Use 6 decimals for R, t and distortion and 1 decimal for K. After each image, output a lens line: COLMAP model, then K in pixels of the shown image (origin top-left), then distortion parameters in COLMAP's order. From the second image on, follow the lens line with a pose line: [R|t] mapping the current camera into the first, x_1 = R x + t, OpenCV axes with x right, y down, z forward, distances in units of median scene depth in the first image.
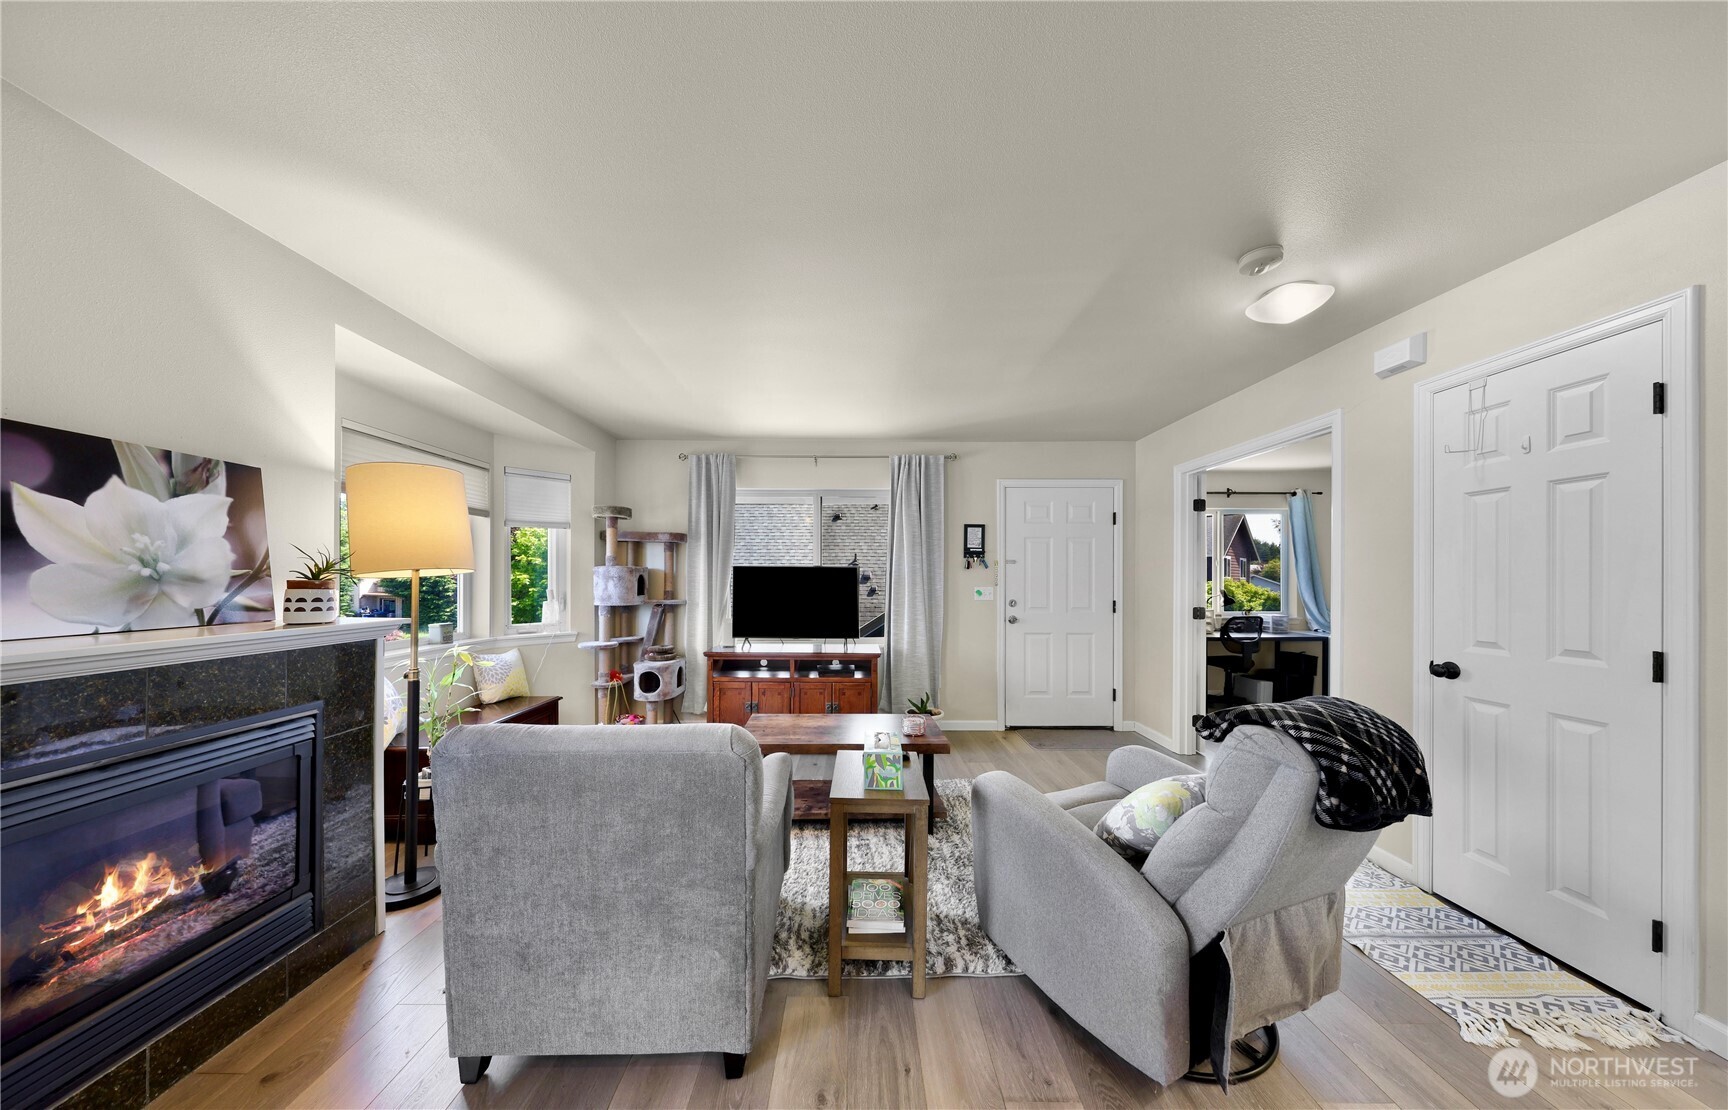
lens RADIAL K [[527.3, 0, 857.4], [0, 527.3, 578.3], [0, 0, 1]] dist [0.004923, -0.000314]
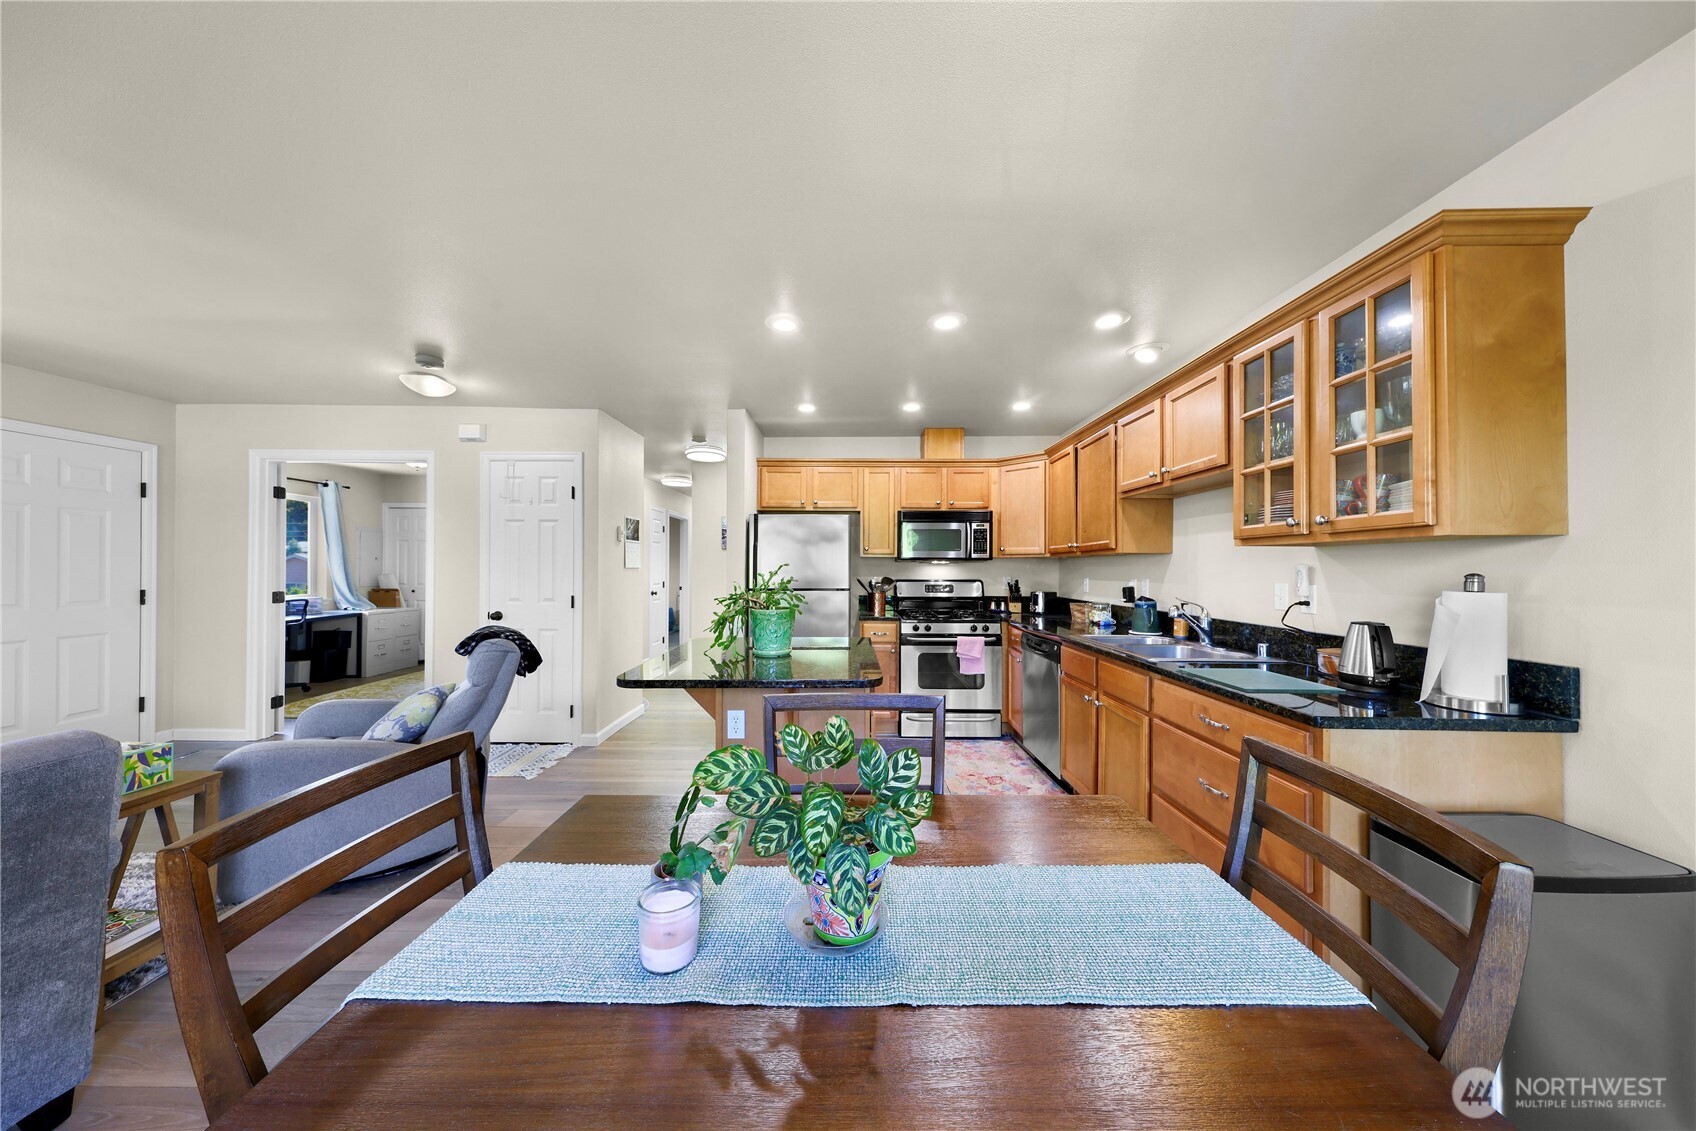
lens RADIAL K [[545.5, 0, 842.9], [0, 545.5, 564.4], [0, 0, 1]] dist [0.002752, 0.000712]
pose [[0.017854, 0.000898, 0.999840, -0.396262], [-0.007733, 0.999970, -0.000760, -0.005670], [-0.999811, -0.007718, 0.017860, -0.117277]]
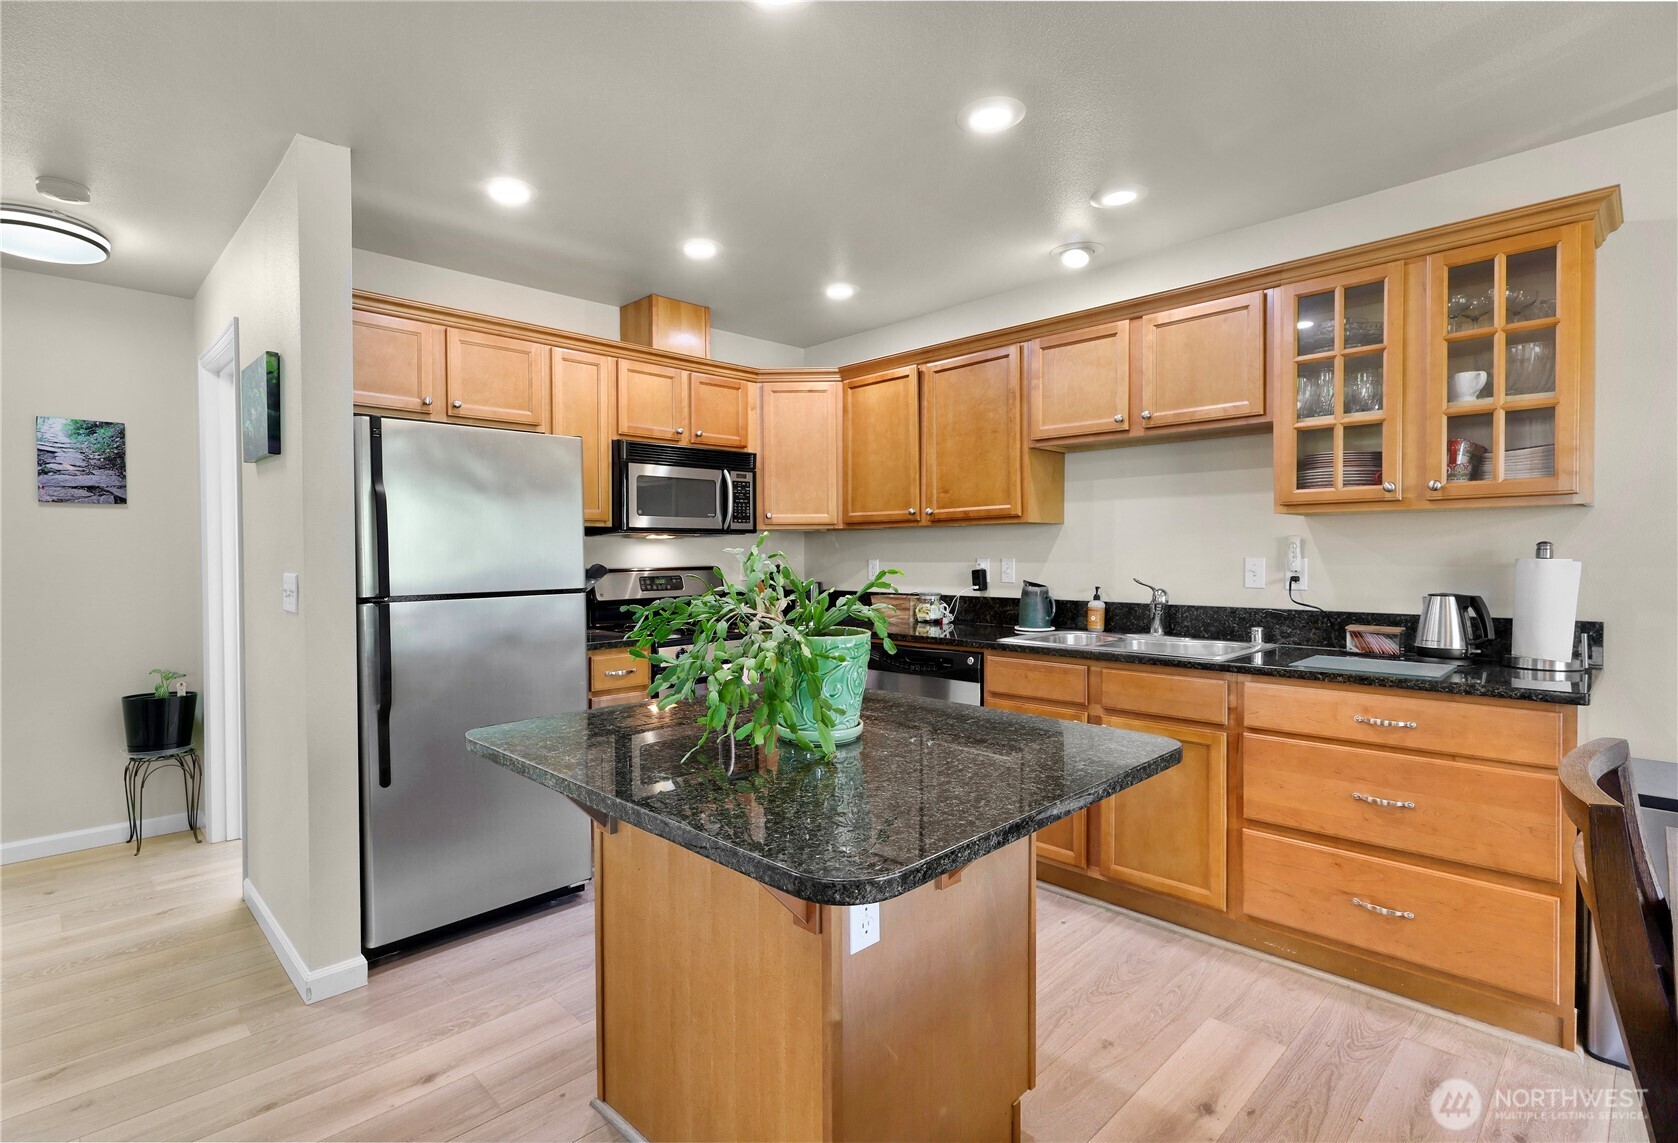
lens RADIAL K [[813.6, 0, 819.7], [0, 813.6, 572.0], [0, 0, 1]] dist [0.002060, -0.000141]
pose [[-0.691463, -0.020388, 0.722124, -0.072669], [-0.000879, 0.999625, 0.027382, 0.003253], [-0.722412, 0.018299, -0.691221, 0.252590]]
